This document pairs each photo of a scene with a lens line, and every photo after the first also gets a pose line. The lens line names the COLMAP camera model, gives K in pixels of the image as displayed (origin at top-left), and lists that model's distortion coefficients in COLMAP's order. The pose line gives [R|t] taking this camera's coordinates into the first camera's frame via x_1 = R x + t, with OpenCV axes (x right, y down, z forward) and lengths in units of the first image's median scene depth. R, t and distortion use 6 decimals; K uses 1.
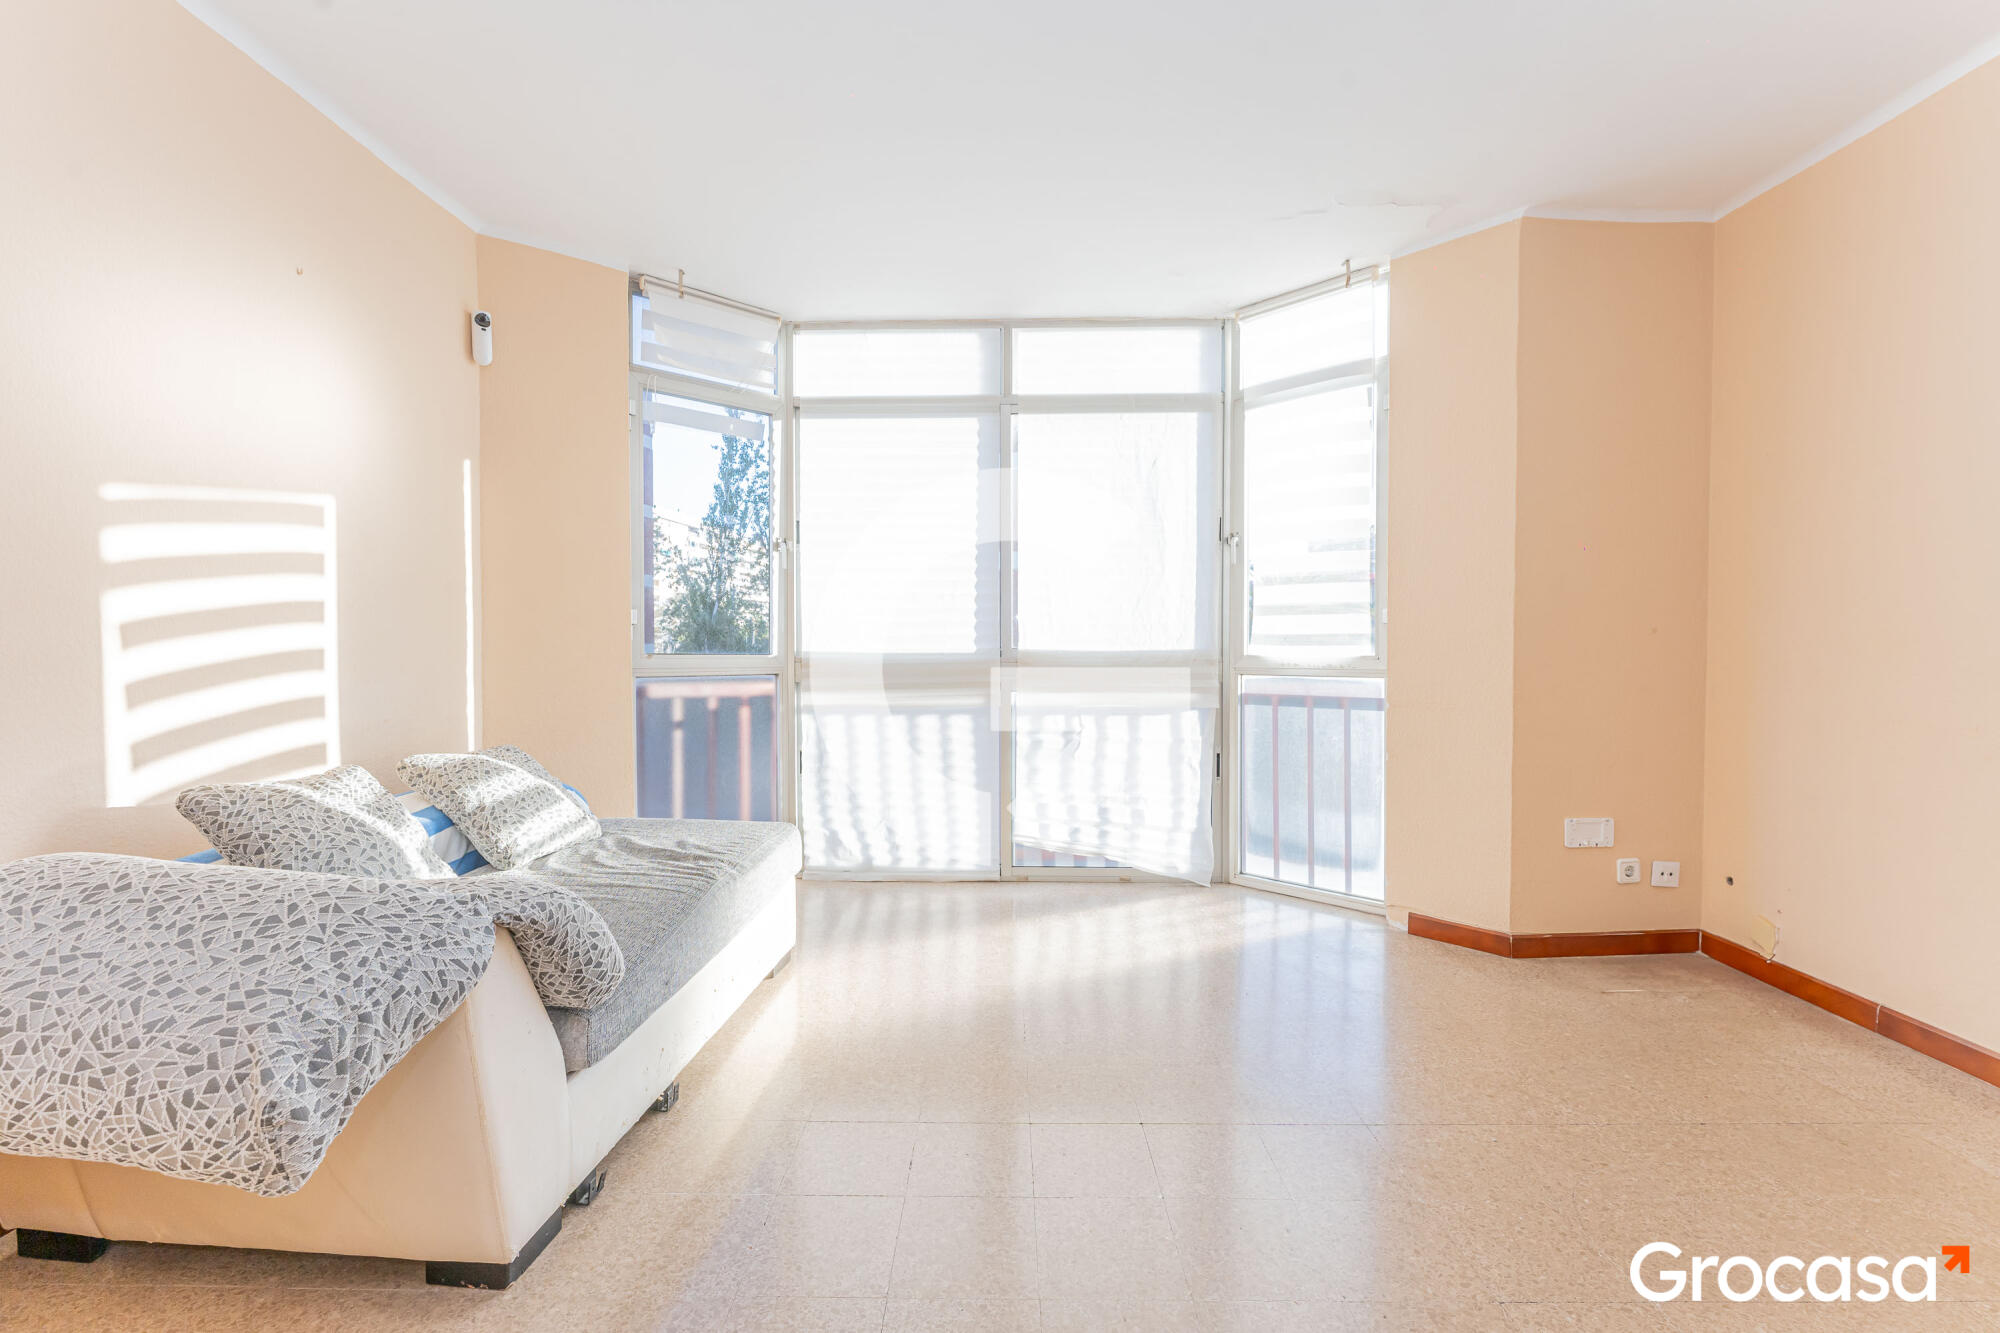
lens RADIAL K [[833.0, 0, 1000.0], [0, 833.0, 666.5], [0, 0, 1]] dist [-0.000871, -0.000439]
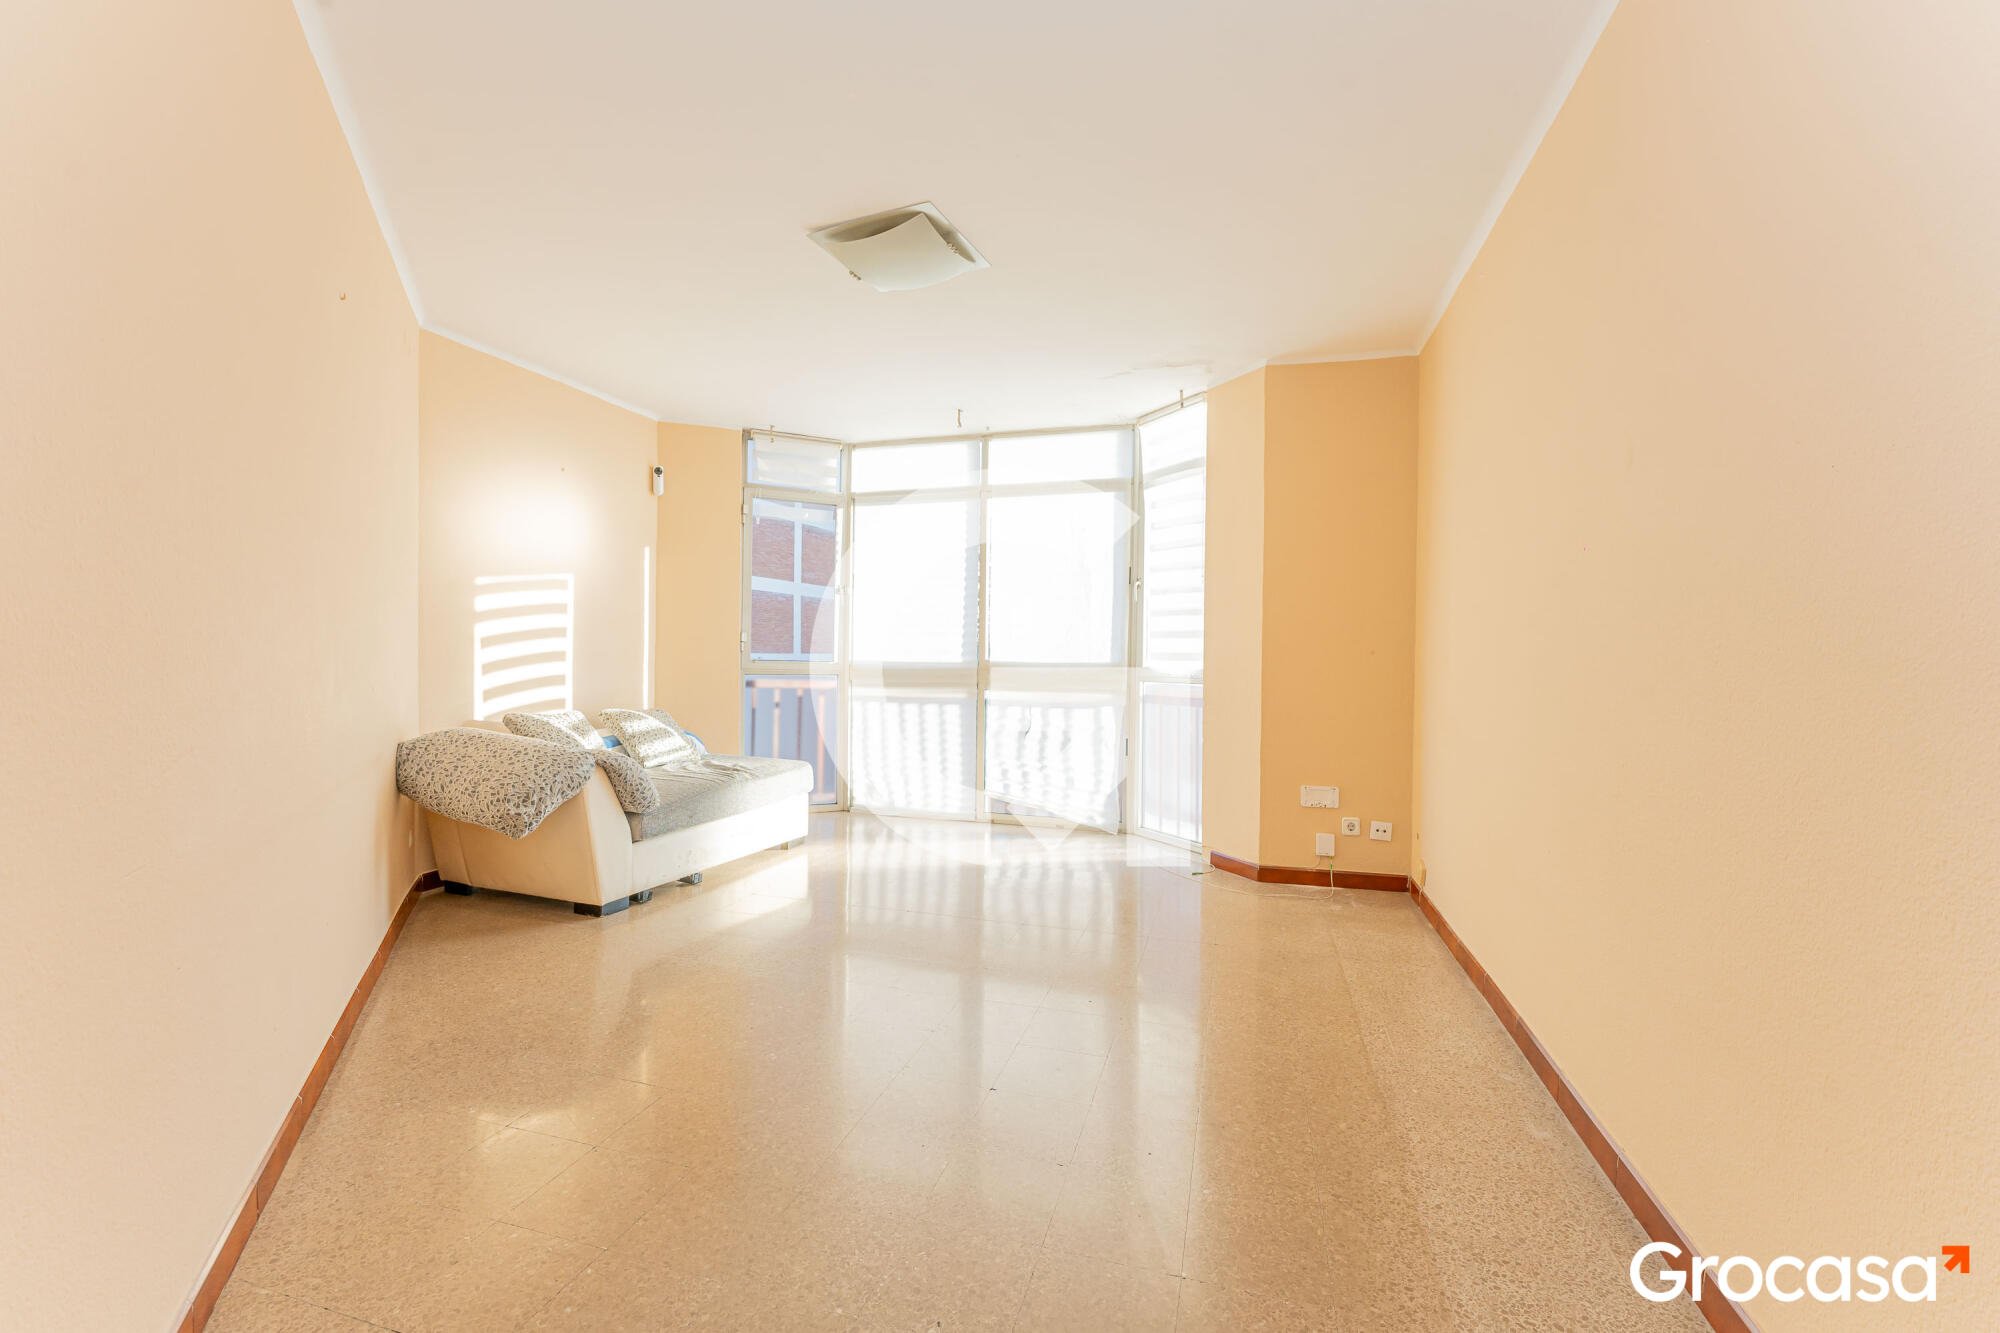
lens RADIAL K [[828.8, 0, 1000.0], [0, 828.8, 666.5], [0, 0, 1]] dist [0.019407, -0.000077]
pose [[0.960501, 0.018425, -0.277667, 0.445312], [-0.024553, 0.999525, -0.018609, 0.016312], [0.277192, 0.024691, 0.960497, -0.378408]]
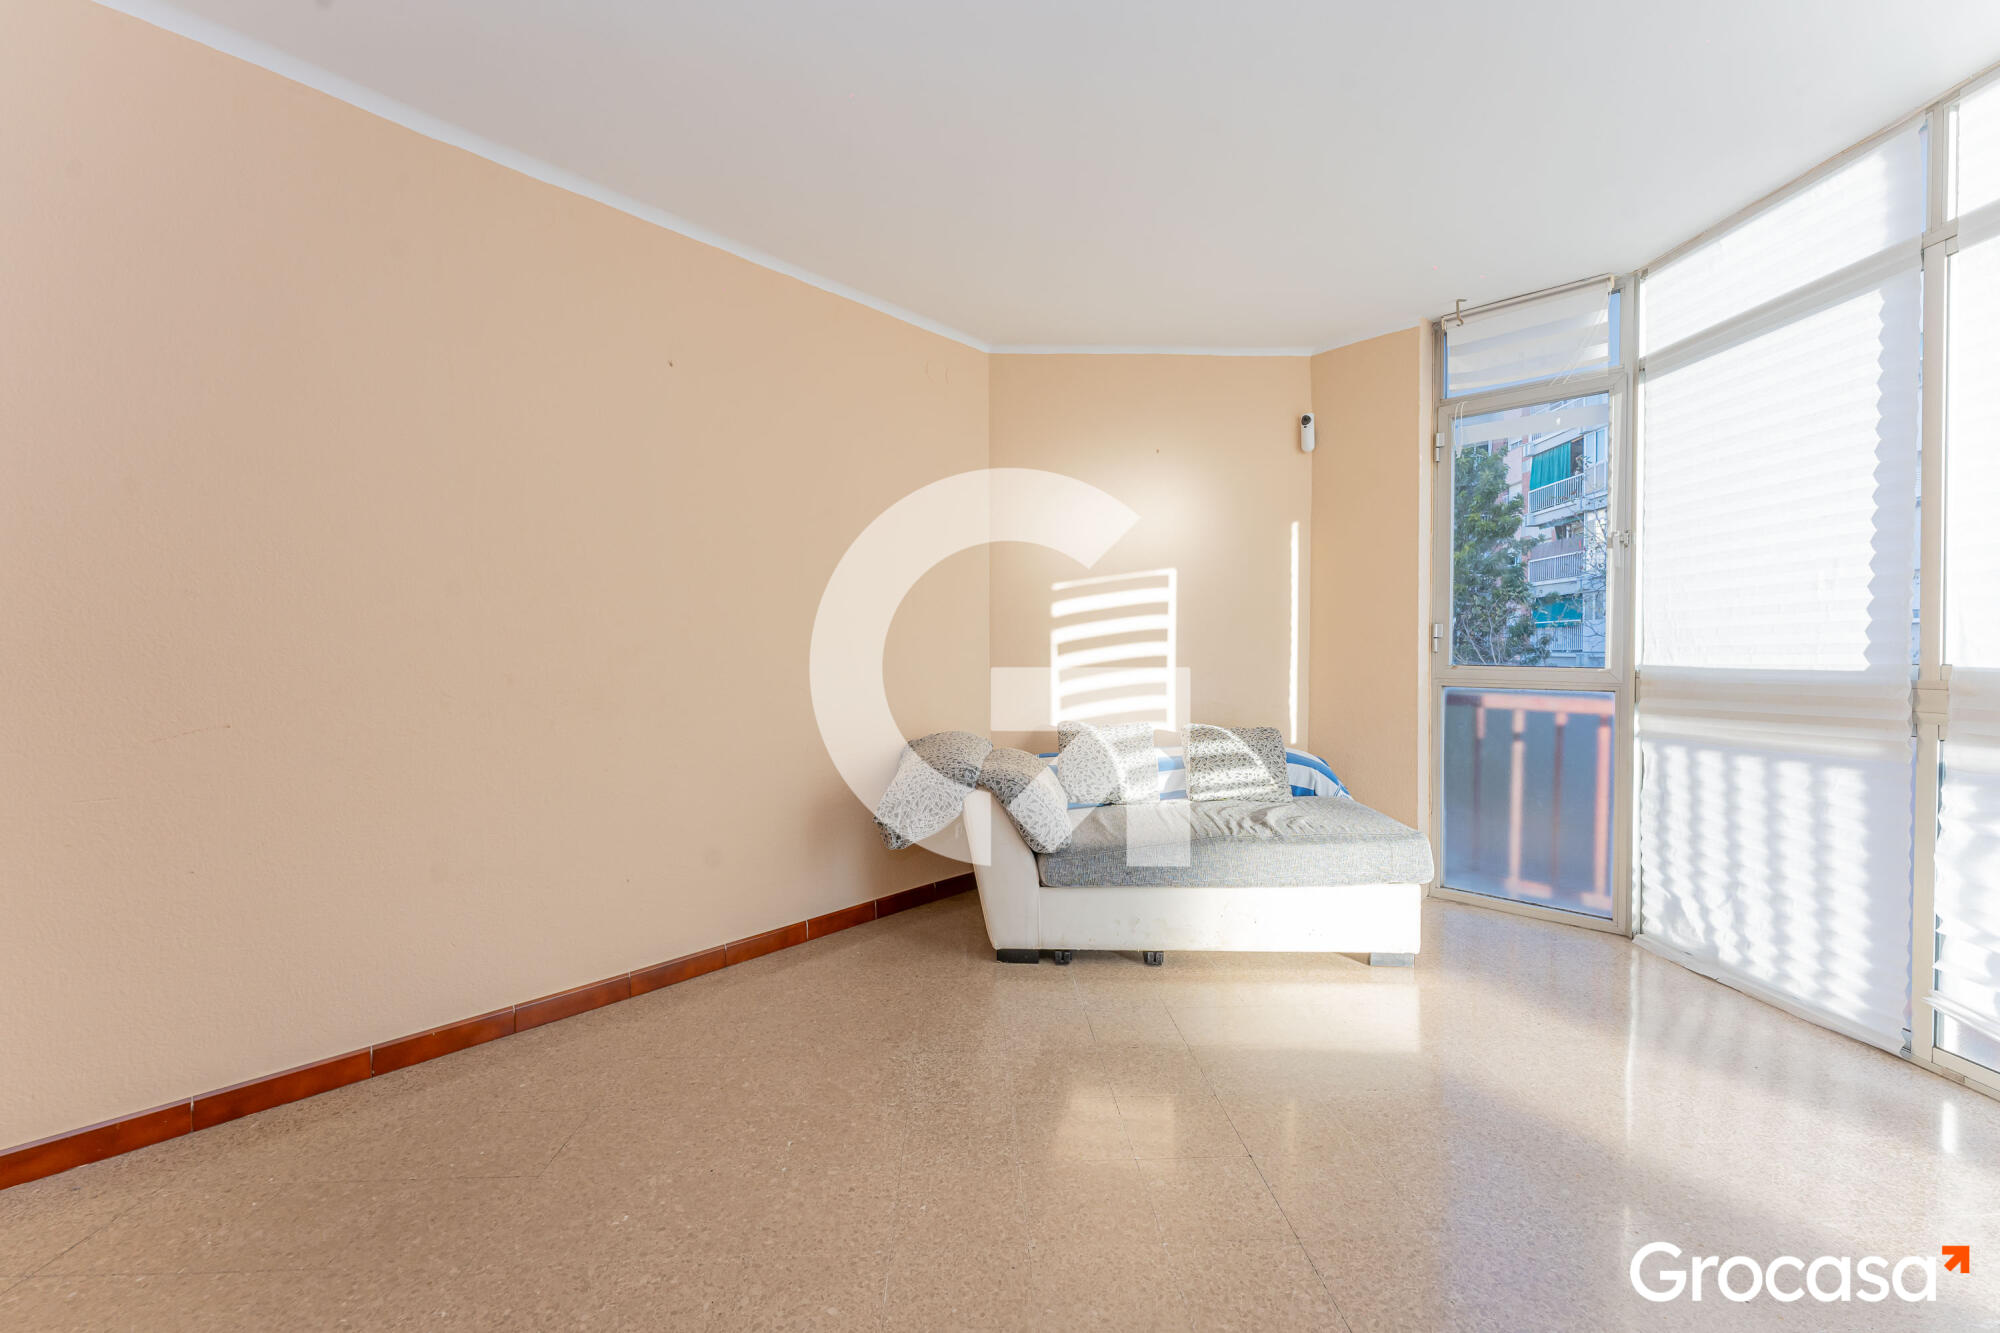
lens RADIAL K [[833.0, 0, 1000.0], [0, 833.0, 666.5], [0, 0, 1]] dist [-0.000871, -0.000439]
pose [[0.053915, 0.017415, -0.998394, 0.562108], [-0.032055, 0.999363, 0.015701, -0.009085], [0.998031, 0.031157, 0.054439, 0.333451]]
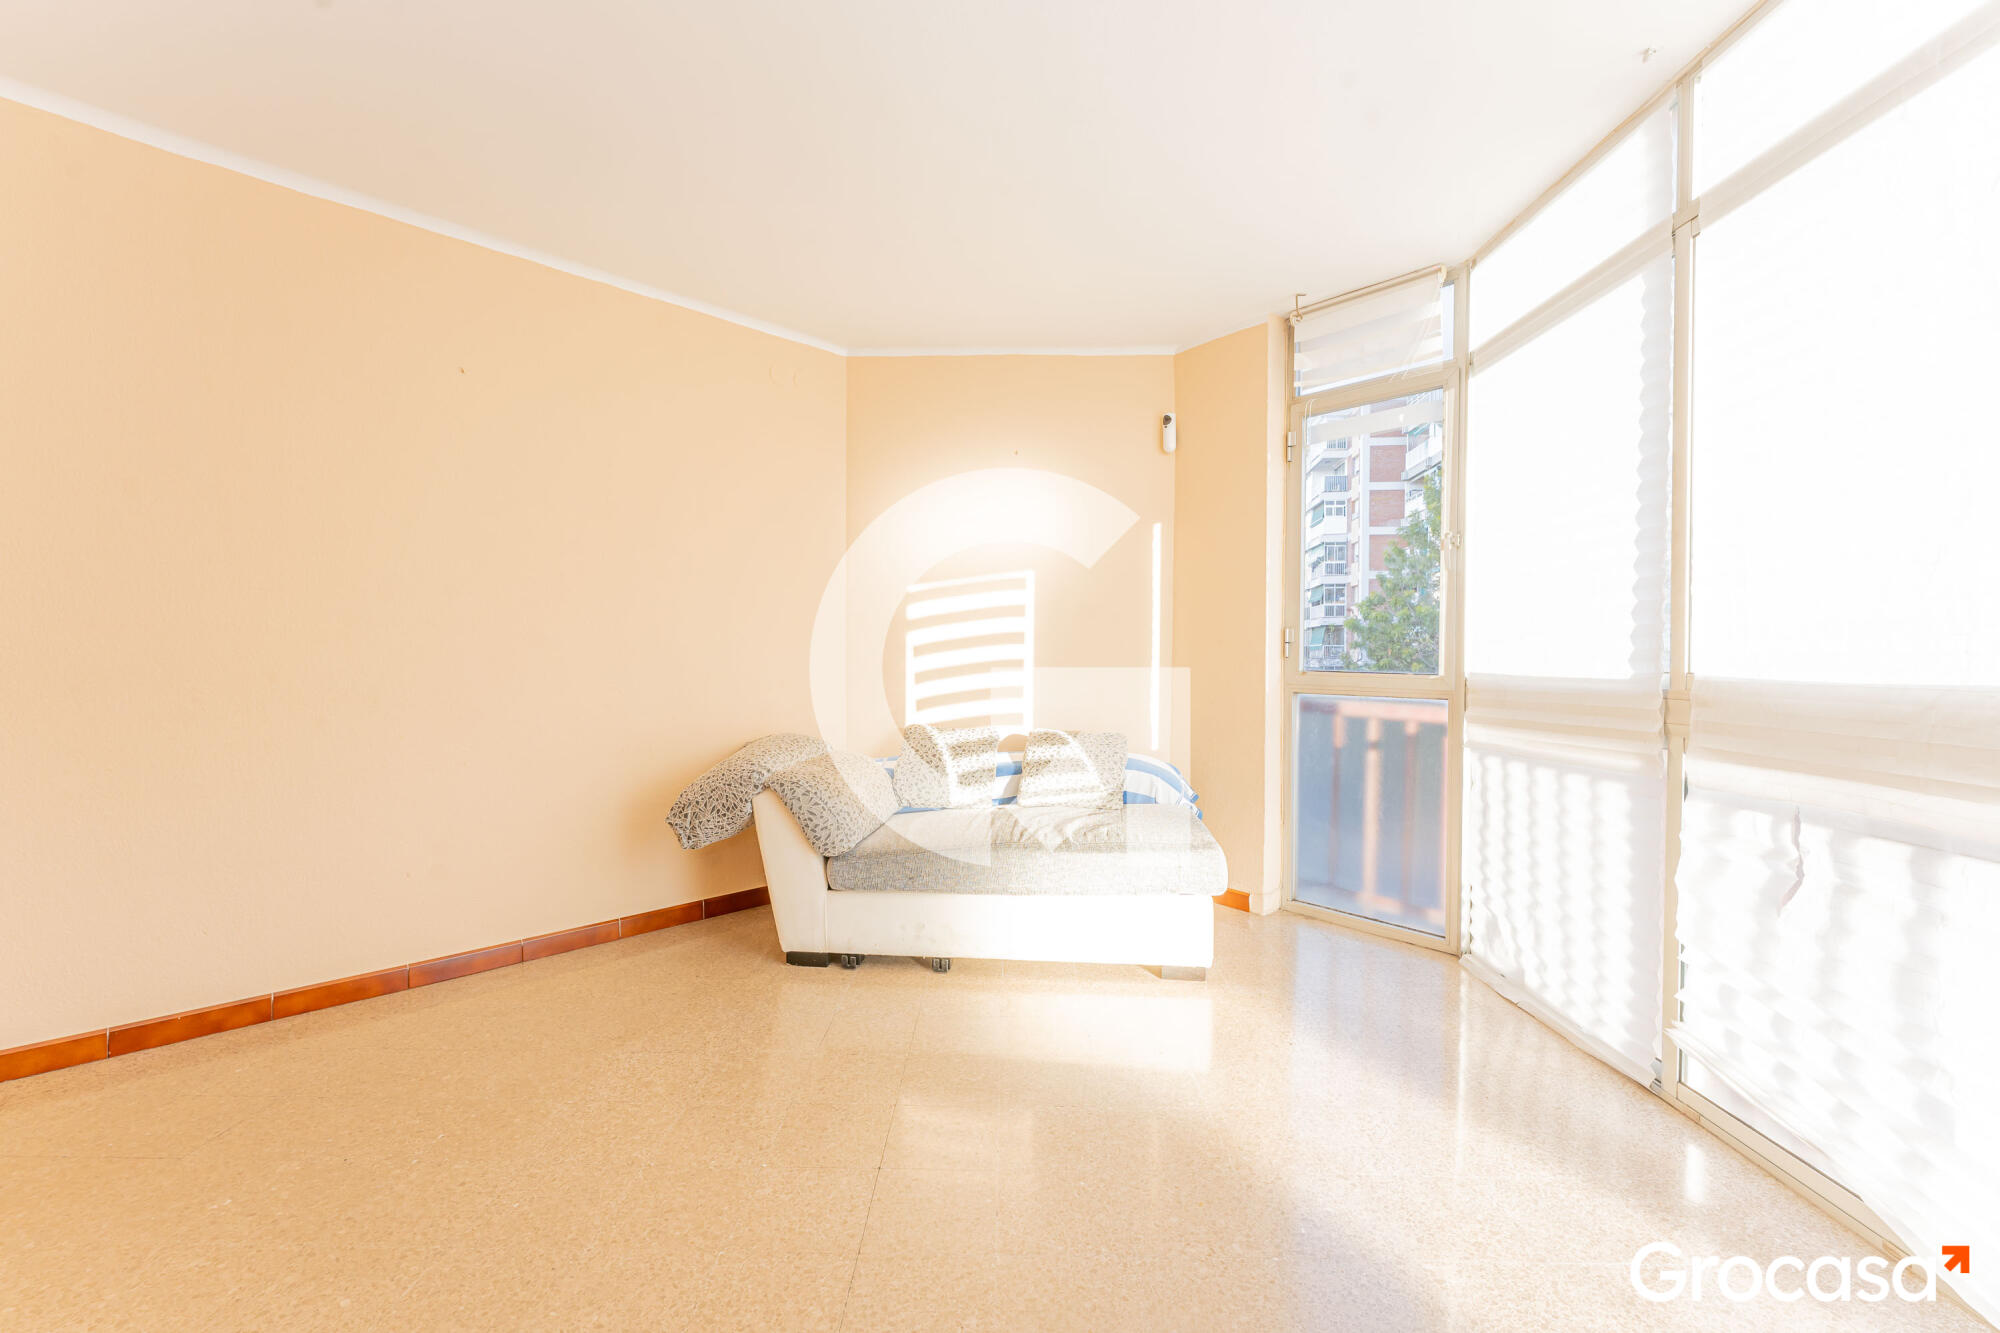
lens RADIAL K [[835.3, 0, 996.4], [0, 835.3, 664.4], [0, 0, 1]] dist [-0.000065, -0.000021]
pose [[-0.003549, 0.011517, -0.999927, 0.565290], [-0.038220, 0.999201, 0.011645, -0.017244], [0.999263, 0.038259, -0.003106, 0.573136]]
